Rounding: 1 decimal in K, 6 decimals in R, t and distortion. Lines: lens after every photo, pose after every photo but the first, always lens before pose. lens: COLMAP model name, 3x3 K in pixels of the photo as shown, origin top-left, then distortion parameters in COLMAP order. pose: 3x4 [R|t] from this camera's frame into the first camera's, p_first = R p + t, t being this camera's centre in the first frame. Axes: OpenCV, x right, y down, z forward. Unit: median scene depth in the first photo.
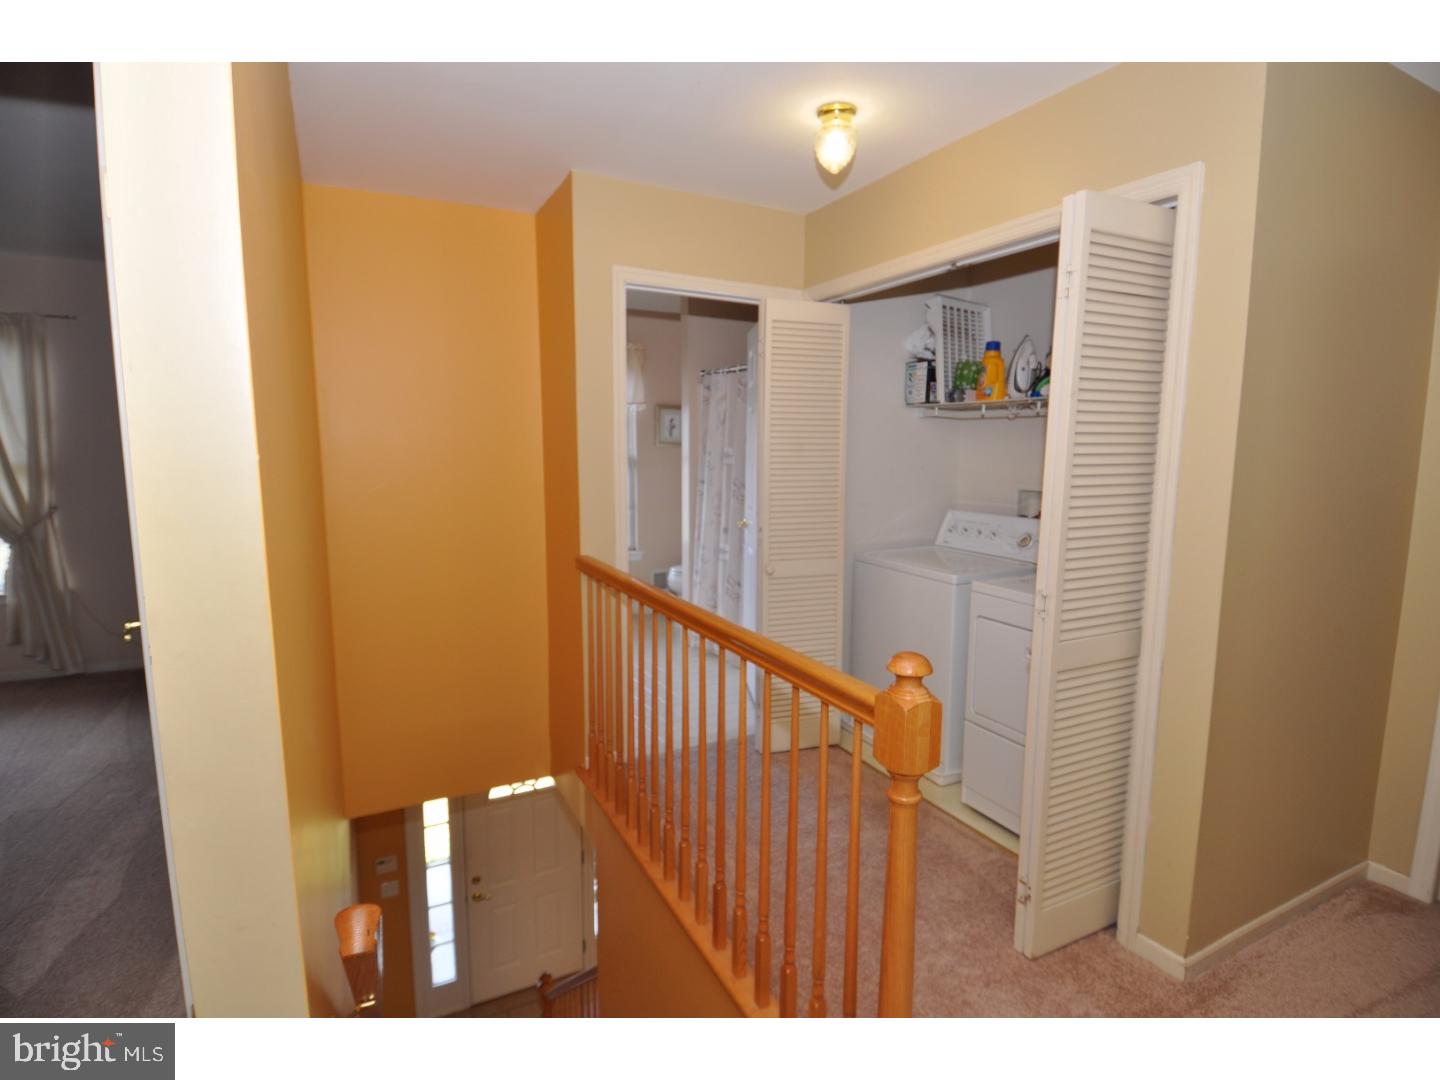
lens RADIAL K [[745.0, 0, 720.0], [0, 745.0, 540.0], [0, 0, 1]] dist [0.067178, -0.076105]
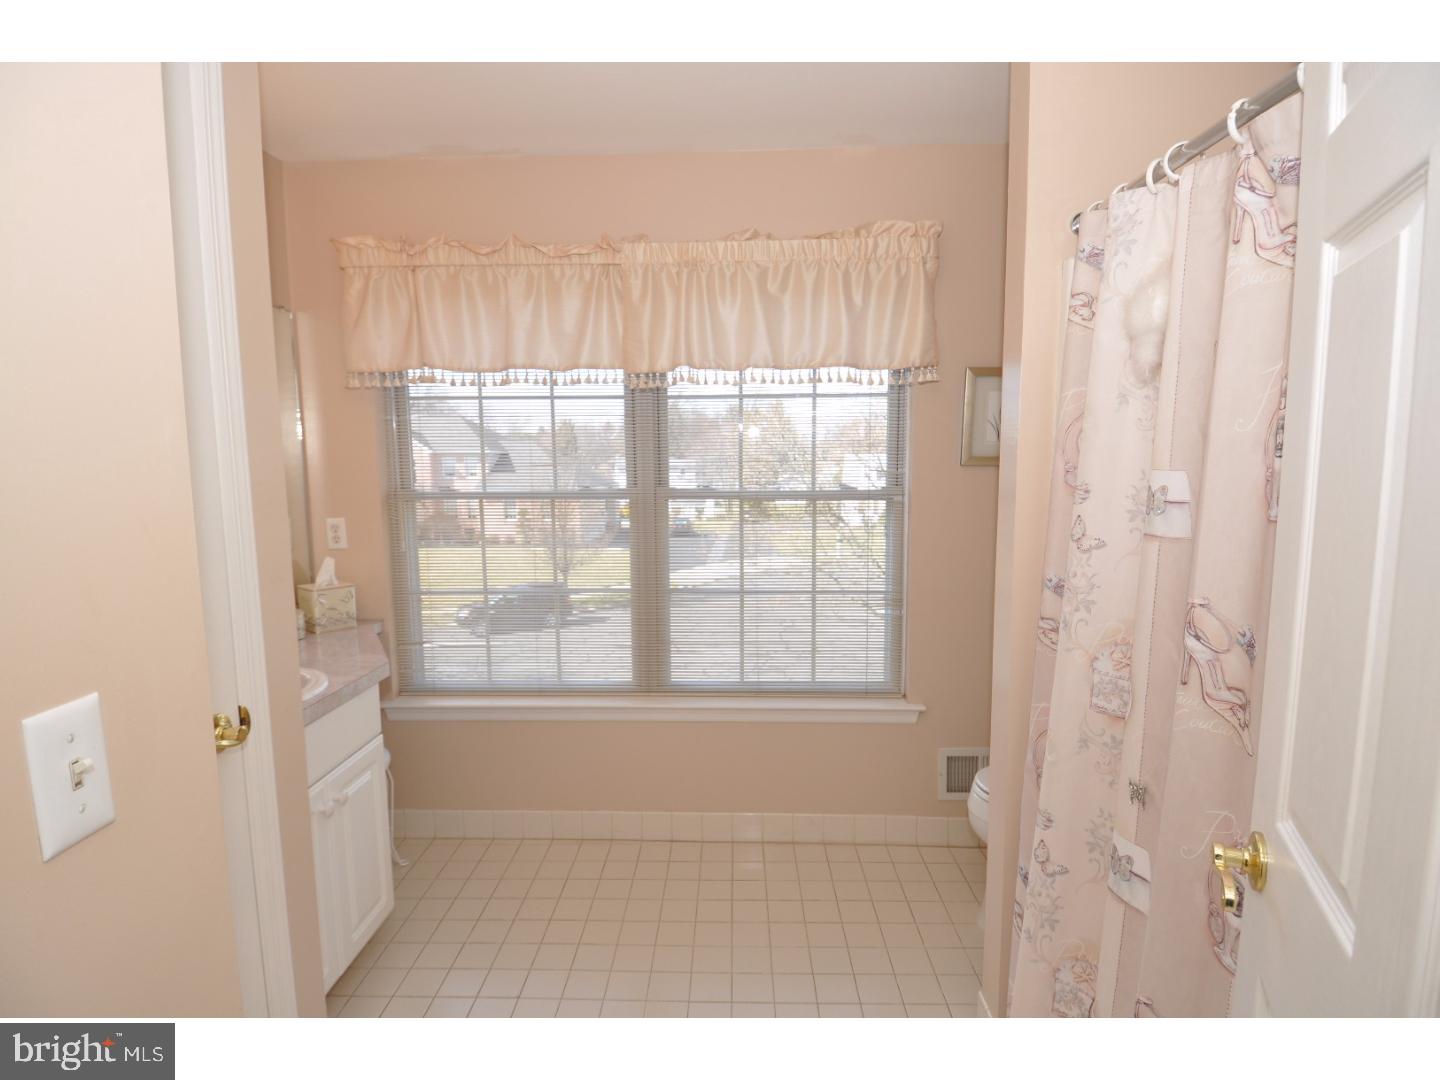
lens RADIAL K [[745.0, 0, 720.0], [0, 745.0, 540.0], [0, 0, 1]] dist [0.067178, -0.076105]
pose [[0.878224, 0.044938, -0.476133, -0.000025], [-0.054677, 0.998482, -0.006613, -0.091592], [0.475113, 0.031841, 0.879348, 0.693379]]
